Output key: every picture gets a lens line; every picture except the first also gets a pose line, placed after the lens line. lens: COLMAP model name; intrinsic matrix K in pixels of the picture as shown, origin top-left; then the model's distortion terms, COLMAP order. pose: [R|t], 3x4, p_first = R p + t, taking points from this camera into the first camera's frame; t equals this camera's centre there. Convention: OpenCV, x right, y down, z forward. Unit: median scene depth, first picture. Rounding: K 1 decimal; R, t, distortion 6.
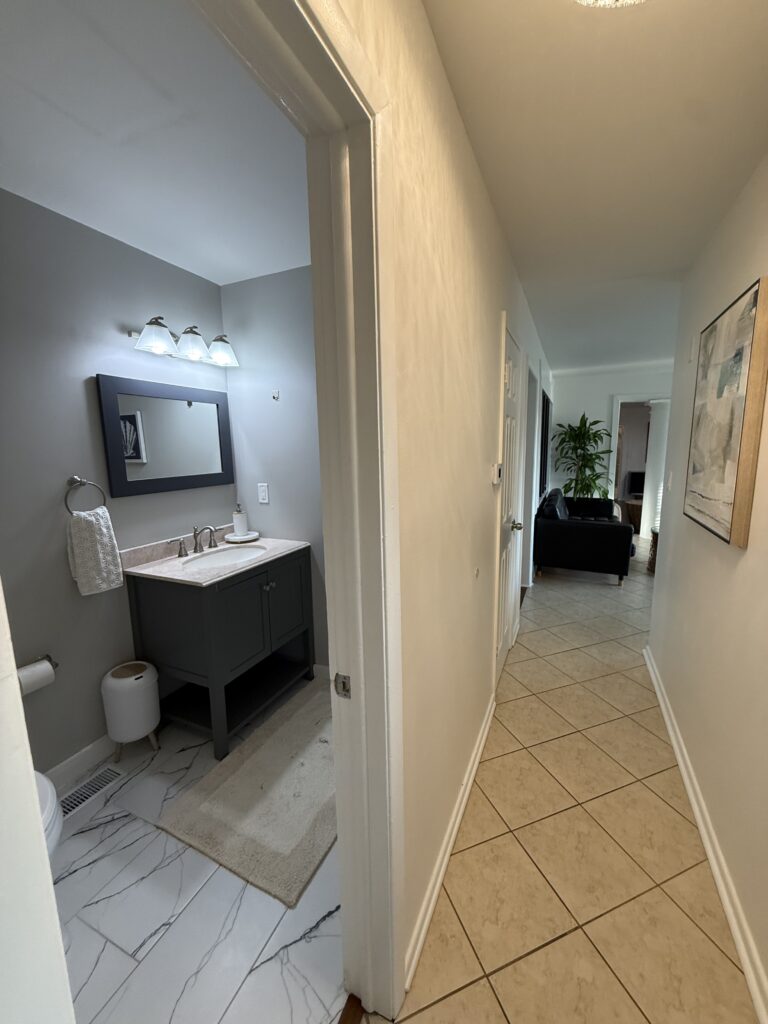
lens RADIAL K [[410.0, 0, 385.8], [0, 410.0, 509.8], [0, 0, 1]] dist [0.002426, -0.000058]
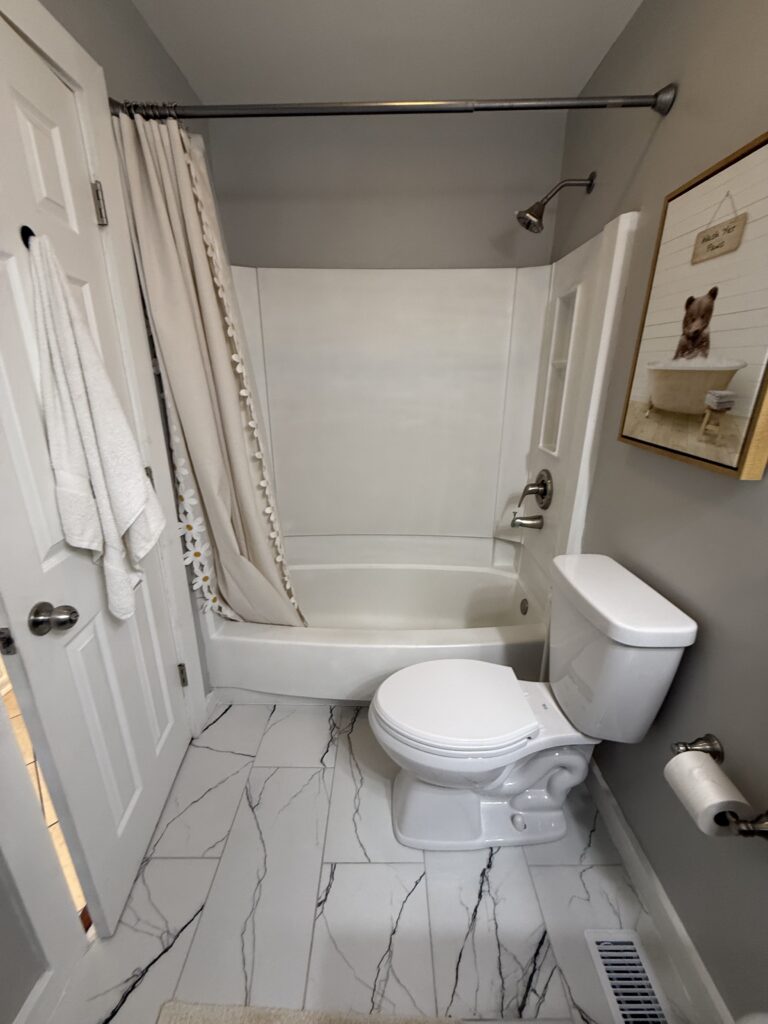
lens RADIAL K [[410.0, 0, 385.8], [0, 410.0, 509.8], [0, 0, 1]] dist [0.002426, -0.000058]
pose [[-0.913663, 0.139445, -0.381804, -0.286437], [-0.053020, 0.890402, 0.452077, -0.101257], [0.402999, 0.433289, -0.806134, 0.916470]]
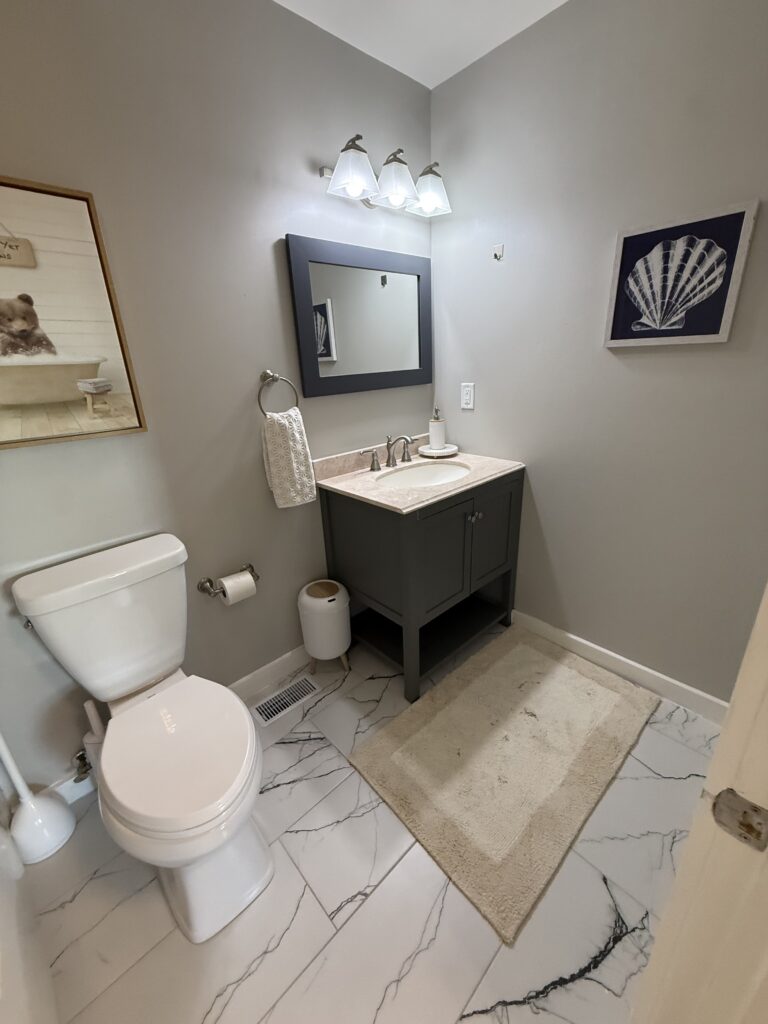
lens RADIAL K [[410.0, 0, 385.8], [0, 410.0, 509.8], [0, 0, 1]] dist [0.002426, -0.000058]
pose [[0.920807, 0.113212, -0.373225, -0.164421], [-0.030481, 0.974906, 0.220520, 0.005045], [0.388825, -0.191680, 0.901151, 0.249278]]
